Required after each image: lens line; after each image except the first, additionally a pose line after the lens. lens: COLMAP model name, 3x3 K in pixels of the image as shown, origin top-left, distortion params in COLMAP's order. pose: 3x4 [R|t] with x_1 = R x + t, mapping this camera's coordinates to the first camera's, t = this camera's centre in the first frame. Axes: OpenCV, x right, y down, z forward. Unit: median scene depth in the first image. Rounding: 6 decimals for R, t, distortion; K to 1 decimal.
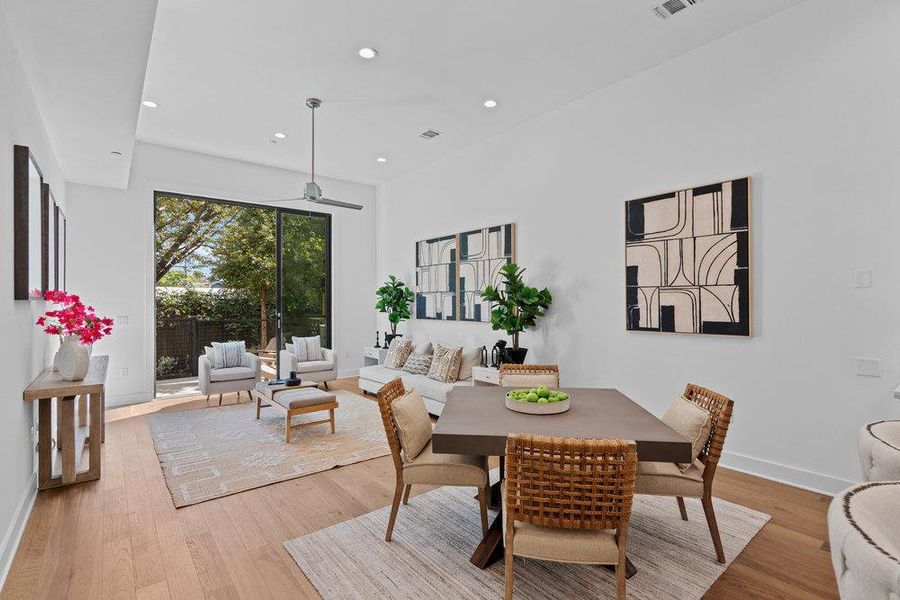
lens RADIAL K [[429.8, 0, 442.1], [0, 429.8, 302.8], [0, 0, 1]] dist [-0.000133, -0.000231]
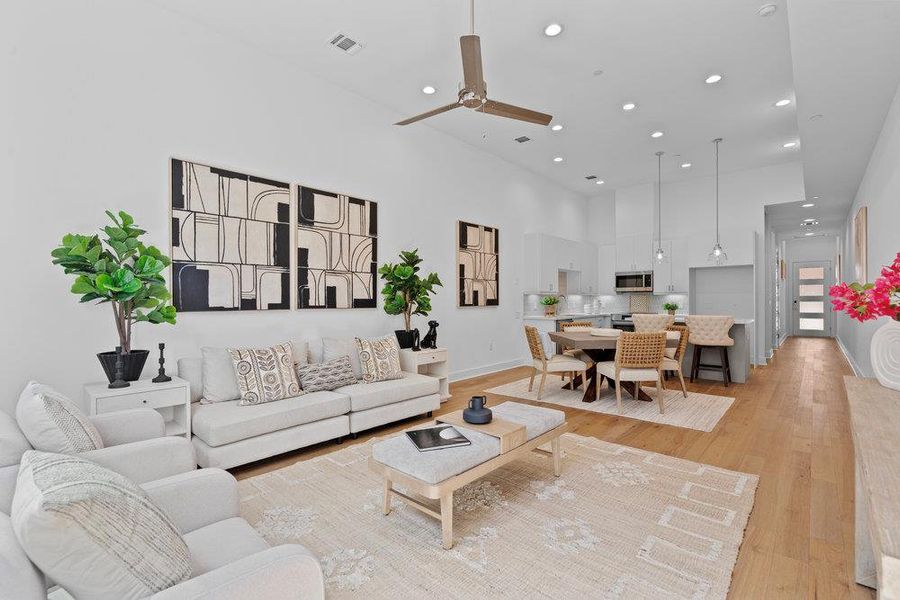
lens RADIAL K [[417.5, 0, 445.7], [0, 417.5, 300.7], [0, 0, 1]] dist [0.001271, 0.000166]
pose [[-0.176386, -0.004492, 0.984311, -0.685308], [-0.000388, 0.999990, 0.004494, 0.025090], [-0.984321, 0.000411, -0.176386, 0.893481]]
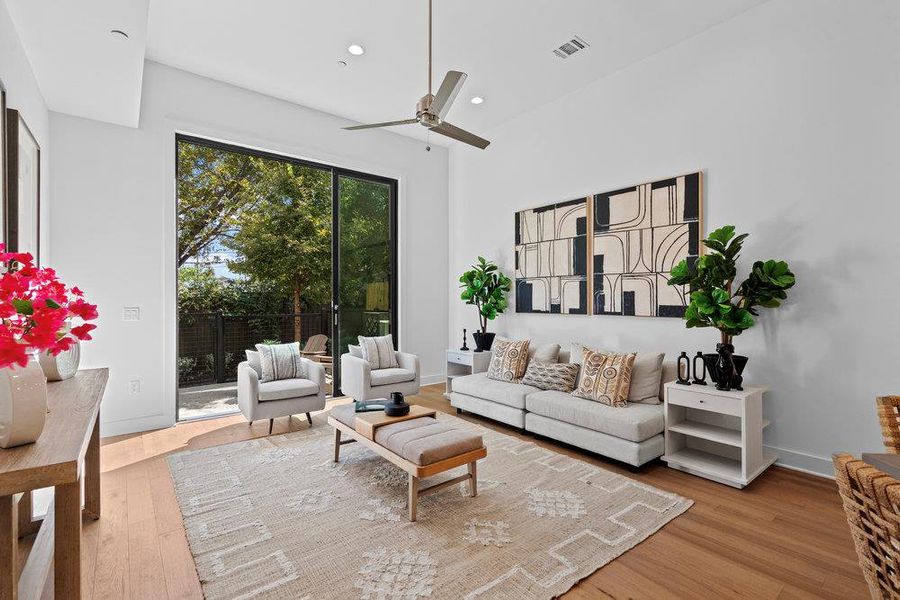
lens RADIAL K [[417.5, 0, 445.7], [0, 417.5, 300.7], [0, 0, 1]] dist [0.001271, 0.000166]
pose [[0.999999, 0.001401, 0.000477, -0.213933], [-0.001402, 0.999998, 0.001556, 0.017499], [-0.000475, -0.001556, 0.999999, 0.293877]]
